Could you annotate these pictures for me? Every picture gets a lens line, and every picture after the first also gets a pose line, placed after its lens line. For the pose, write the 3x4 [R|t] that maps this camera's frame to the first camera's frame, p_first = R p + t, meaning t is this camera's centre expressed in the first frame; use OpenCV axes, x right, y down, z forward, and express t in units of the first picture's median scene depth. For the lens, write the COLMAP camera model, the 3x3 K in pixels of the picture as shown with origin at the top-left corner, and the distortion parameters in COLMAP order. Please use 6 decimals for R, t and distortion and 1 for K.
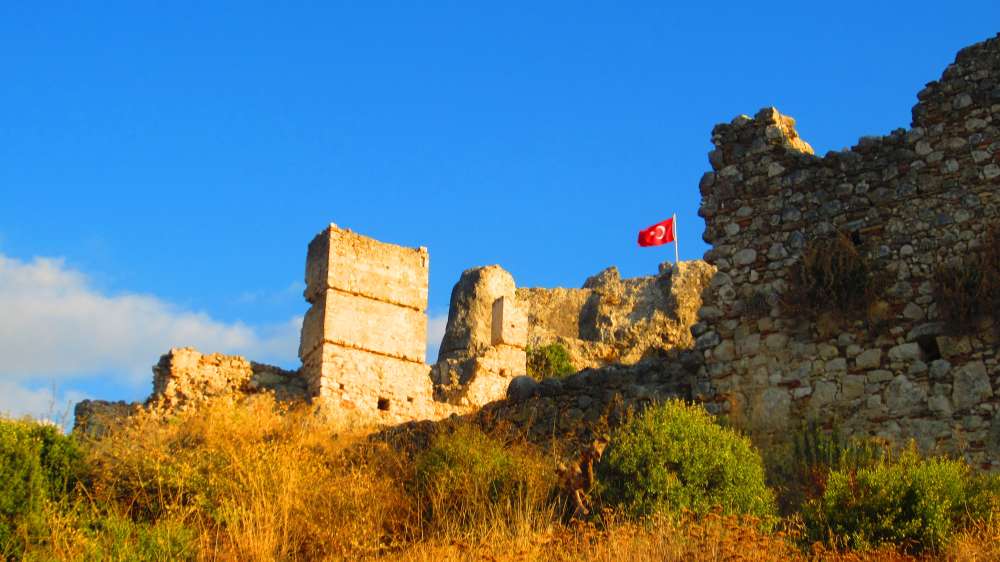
lens RADIAL K [[1851.2, 0, 499.6], [0, 1851.2, 281.2], [0, 0, 1]] dist [-0.031820, 0.000000]
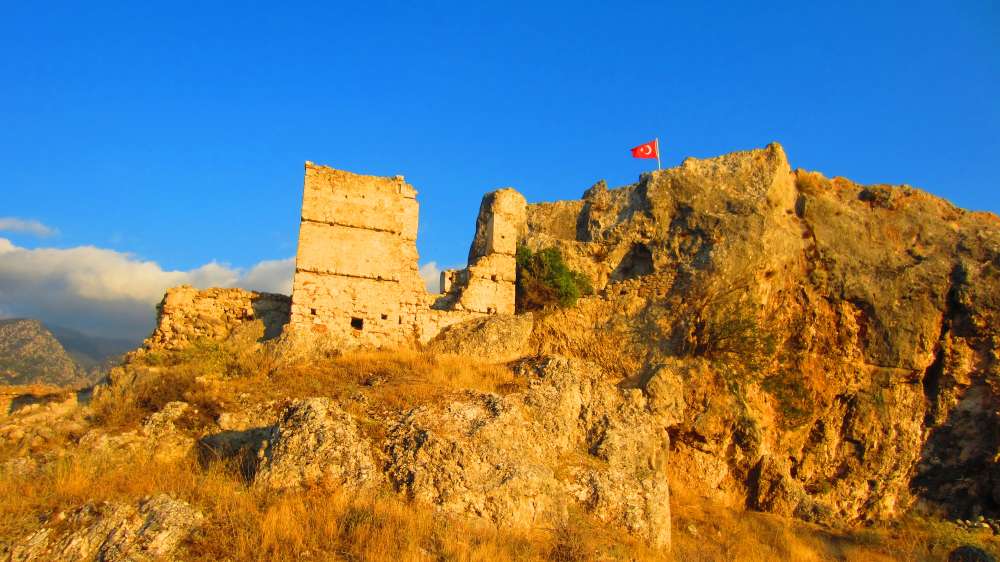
lens RADIAL K [[719.2, 0, 501.7], [0, 719.2, 282.1], [0, 0, 1]] dist [-0.022752, 0.009684]
pose [[0.978962, -0.069855, -0.191712, 0.097226], [0.089426, 0.991414, 0.095404, 0.009428], [0.183401, -0.110541, 0.976803, 0.581570]]
